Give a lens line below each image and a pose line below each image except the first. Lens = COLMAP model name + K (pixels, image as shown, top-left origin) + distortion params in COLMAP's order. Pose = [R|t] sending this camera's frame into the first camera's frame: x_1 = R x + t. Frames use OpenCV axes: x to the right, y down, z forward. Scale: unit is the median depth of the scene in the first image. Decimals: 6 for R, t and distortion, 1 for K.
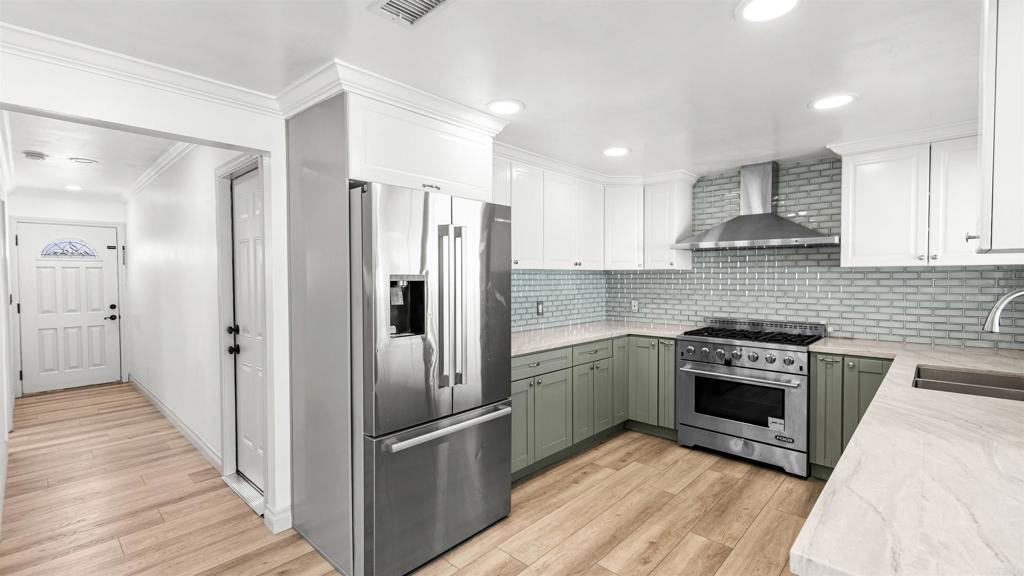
lens RADIAL K [[457.6, 0, 521.3], [0, 457.6, 289.9], [0, 0, 1]] dist [0.013172, -0.000064]
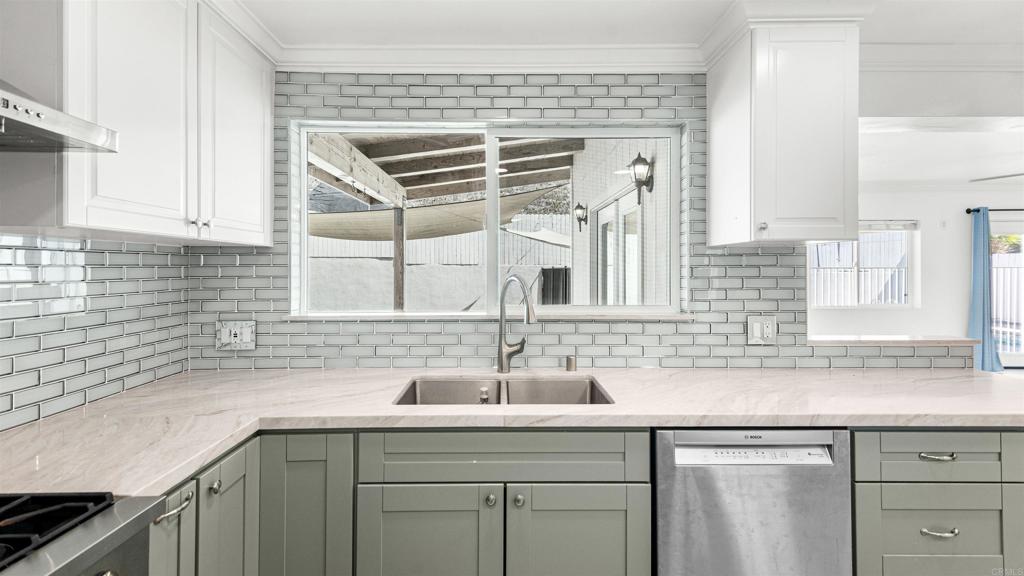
lens RADIAL K [[444.0, 0, 511.9], [0, 444.0, 266.9], [0, 0, 1]] dist [0.015514, -0.000376]
pose [[-0.673798, 0.007751, 0.738875, 0.226382], [0.023279, 0.999671, 0.010742, -0.015205], [-0.738548, 0.024438, -0.673757, 0.877160]]
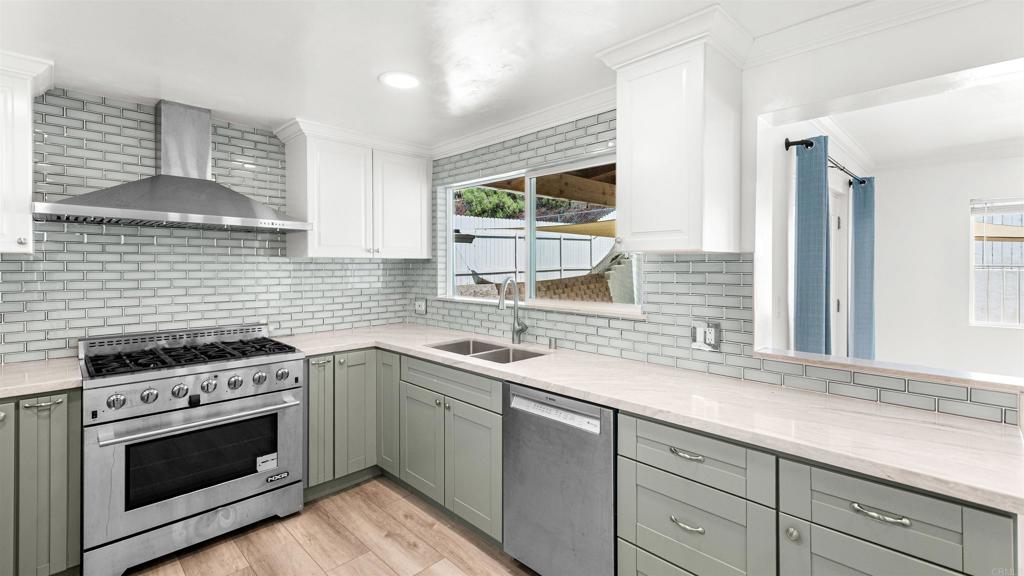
lens RADIAL K [[444.0, 0, 511.9], [0, 444.0, 266.9], [0, 0, 1]] dist [0.015514, -0.000376]
pose [[0.054561, -0.000522, 0.998510, -0.142739], [0.027476, 0.999622, -0.000979, -0.016493], [-0.998132, 0.027489, 0.054554, 0.493887]]
